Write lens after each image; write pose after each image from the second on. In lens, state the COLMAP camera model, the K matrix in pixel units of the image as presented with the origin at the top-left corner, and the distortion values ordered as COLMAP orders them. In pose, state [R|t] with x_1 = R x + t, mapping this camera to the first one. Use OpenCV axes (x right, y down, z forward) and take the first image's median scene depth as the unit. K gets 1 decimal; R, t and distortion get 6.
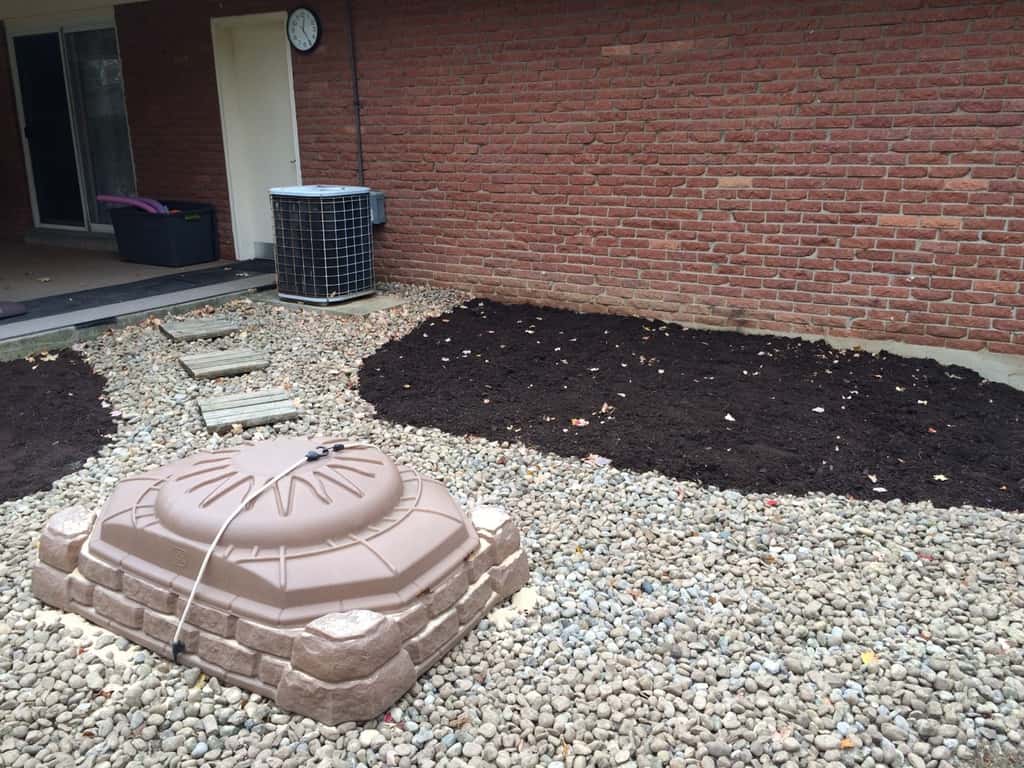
lens RADIAL K [[866.8, 0, 512.0], [0, 866.8, 384.0], [0, 0, 1]] dist [0.096052, -0.127601]
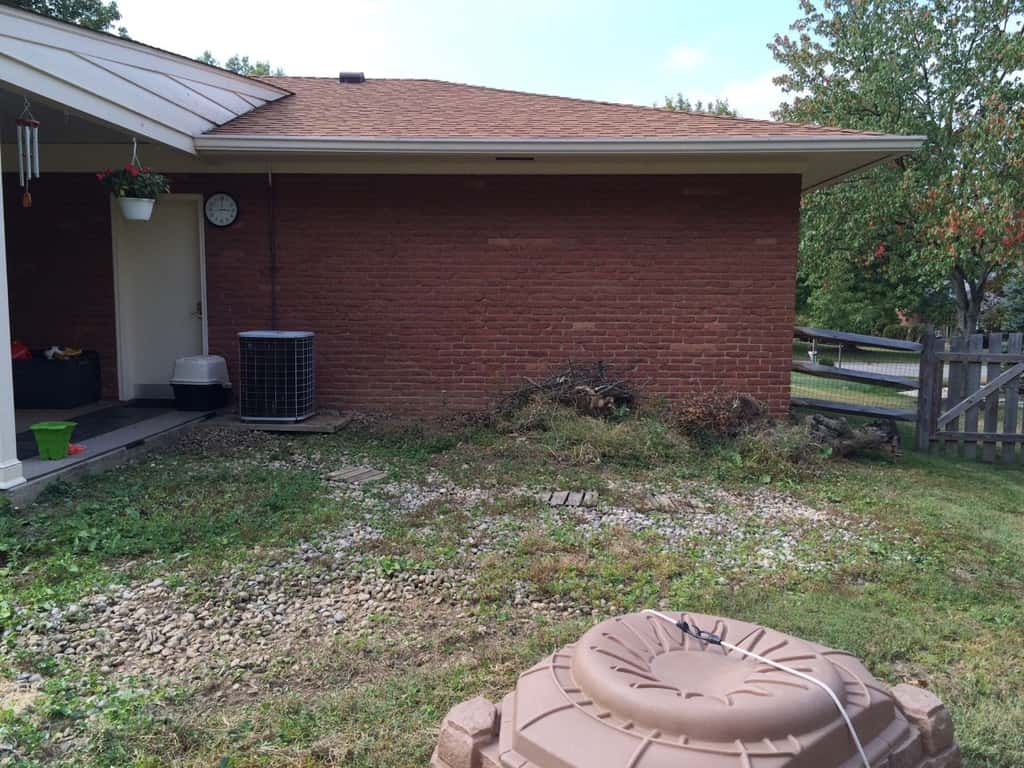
lens RADIAL K [[866.8, 0, 512.0], [0, 866.8, 384.0], [0, 0, 1]] dist [0.096052, -0.127601]
pose [[0.871227, -0.033963, 0.489703, -0.702850], [0.121835, 0.981349, -0.148694, 0.099566], [-0.475520, 0.189210, 0.859116, -0.291138]]
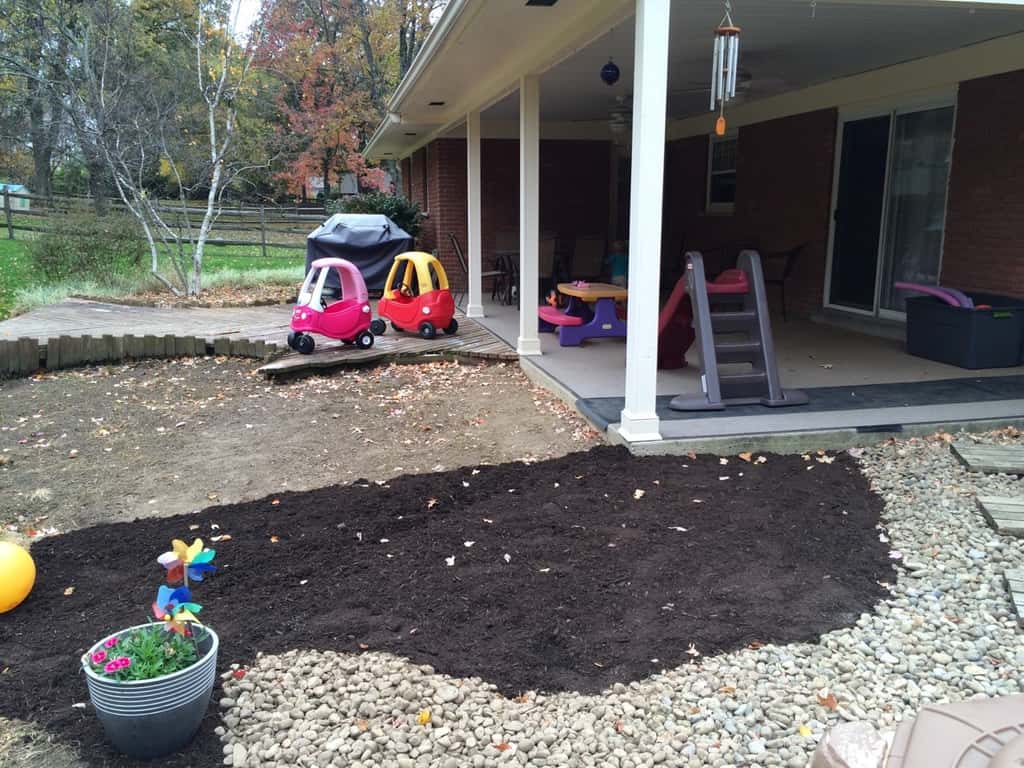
lens RADIAL K [[866.8, 0, 512.0], [0, 866.8, 384.0], [0, 0, 1]] dist [0.096052, -0.127601]
pose [[0.686625, 0.150750, -0.711211, -0.113776], [-0.205946, 0.978526, 0.008584, -0.051796], [0.697232, 0.140577, 0.702926, 0.114023]]
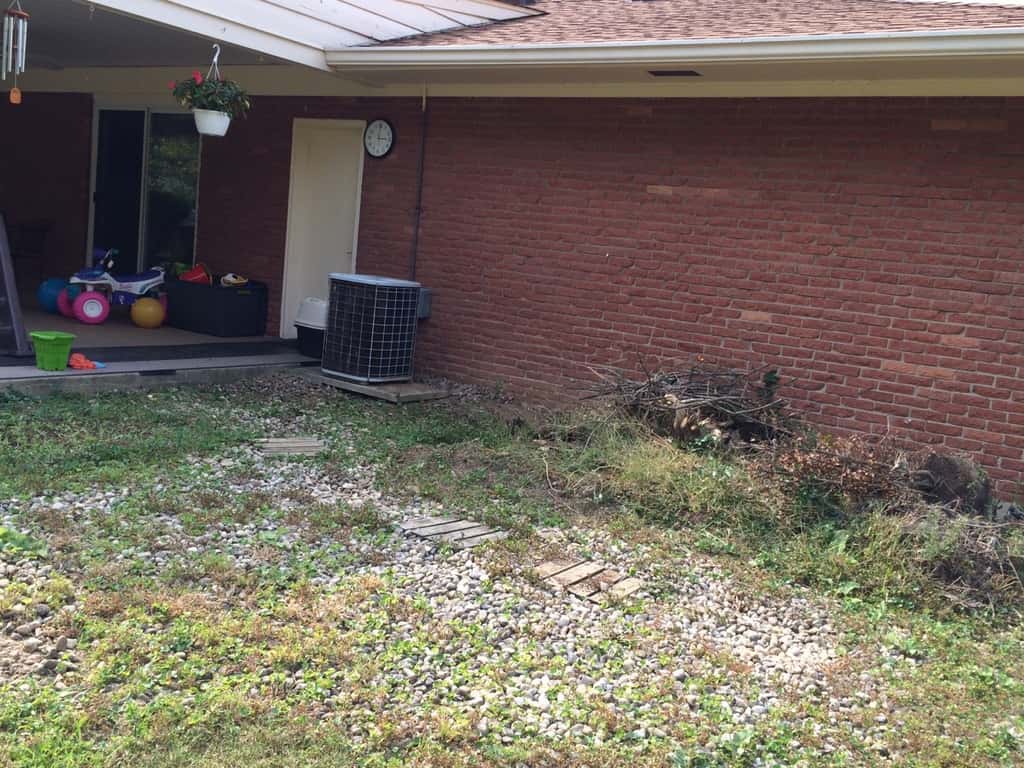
lens RADIAL K [[962.1, 0, 516.6], [0, 962.1, 379.1], [0, 0, 1]] dist [0.100461, -0.140979]
pose [[0.992510, 0.120315, -0.021156, -0.008447], [-0.122128, 0.981280, -0.148908, 0.071190], [0.002845, 0.150376, 0.988625, -0.208946]]
